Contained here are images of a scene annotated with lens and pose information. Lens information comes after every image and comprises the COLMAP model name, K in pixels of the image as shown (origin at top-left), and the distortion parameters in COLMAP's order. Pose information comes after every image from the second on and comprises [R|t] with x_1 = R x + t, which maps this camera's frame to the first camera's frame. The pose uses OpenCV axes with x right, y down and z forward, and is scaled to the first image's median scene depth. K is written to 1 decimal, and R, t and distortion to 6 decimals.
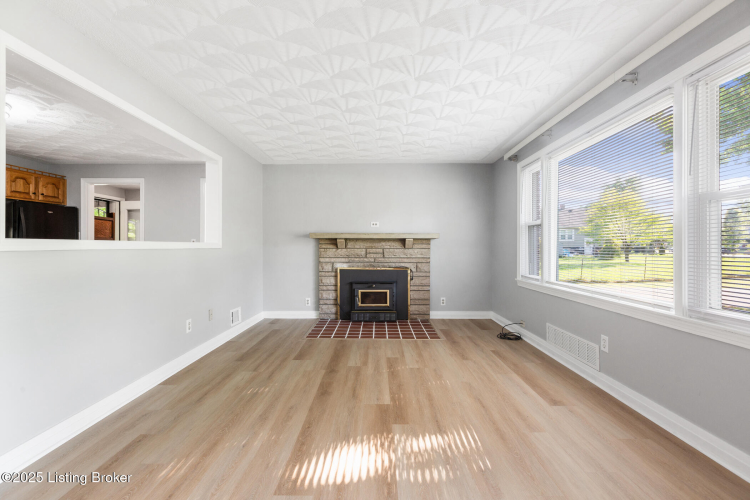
lens RADIAL K [[336.9, 0, 377.3], [0, 336.9, 246.1], [0, 0, 1]] dist [0.002908, -0.002024]
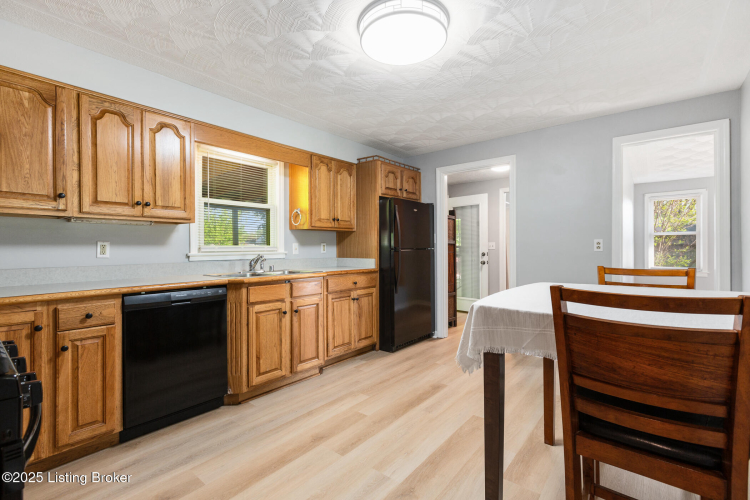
lens RADIAL K [[336.9, 0, 376.2], [0, 336.9, 250.3], [0, 0, 1]] dist [0.002908, -0.002024]
pose [[0.780446, -0.000139, -0.625224, -0.725961], [0.007651, 0.999927, 0.009329, -0.012465], [0.625177, -0.012065, 0.780390, 0.394405]]
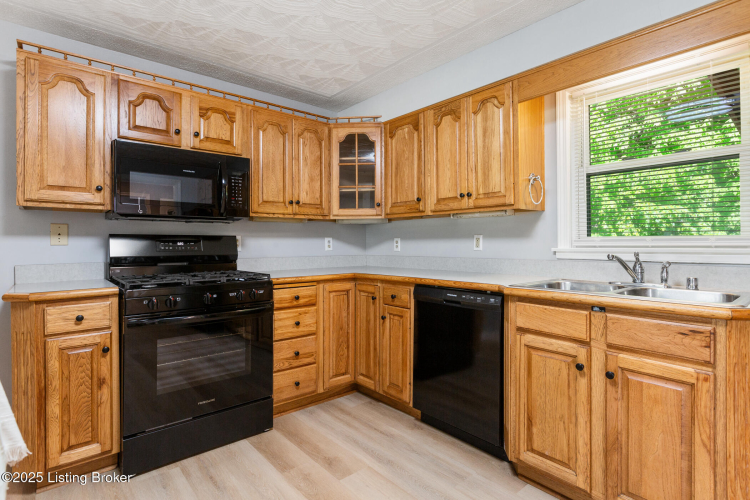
lens RADIAL K [[382.1, 0, 378.3], [0, 382.1, 239.5], [0, 0, 1]] dist [-0.001629, 0.000297]
pose [[-0.754222, -0.004693, -0.656603, -0.901655], [0.003649, 0.999929, -0.011339, -0.009555], [0.656609, -0.010948, -0.754151, 1.060291]]
